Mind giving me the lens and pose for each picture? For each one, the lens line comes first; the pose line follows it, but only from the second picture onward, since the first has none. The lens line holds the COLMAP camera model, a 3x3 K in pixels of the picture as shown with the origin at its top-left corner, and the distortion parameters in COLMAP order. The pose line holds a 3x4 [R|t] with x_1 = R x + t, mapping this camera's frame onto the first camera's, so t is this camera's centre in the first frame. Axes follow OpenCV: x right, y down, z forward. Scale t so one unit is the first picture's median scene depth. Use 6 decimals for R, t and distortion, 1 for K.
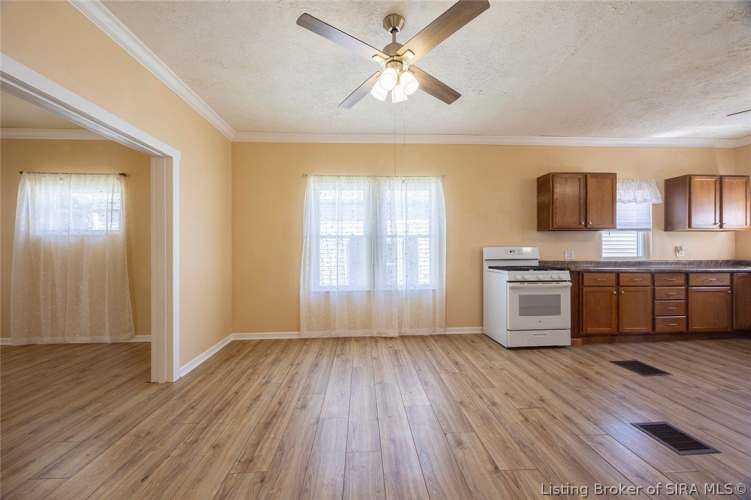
lens RADIAL K [[288.5, 0, 372.7], [0, 288.5, 250.9], [0, 0, 1]] dist [0.000536, 0.000628]
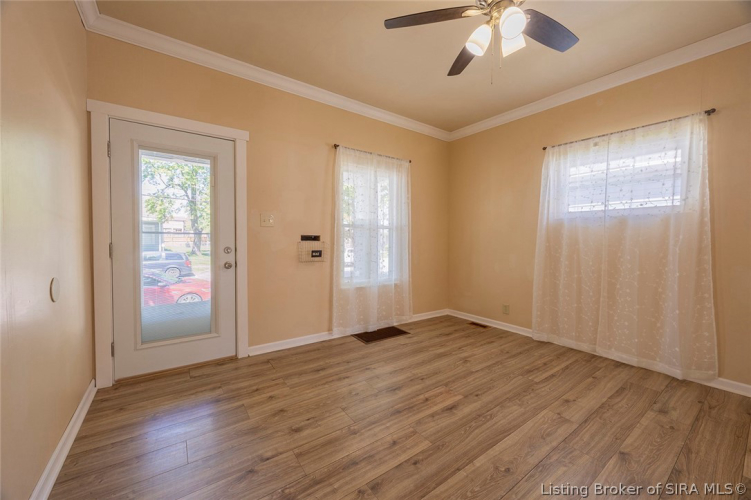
lens RADIAL K [[288.5, 0, 375.1], [0, 288.5, 248.8], [0, 0, 1]] dist [0.000536, 0.000628]
pose [[0.544459, 0.043150, -0.837677, -0.736992], [-0.013114, 0.998992, 0.042935, 0.006813], [0.838685, -0.012391, 0.544476, 0.071969]]
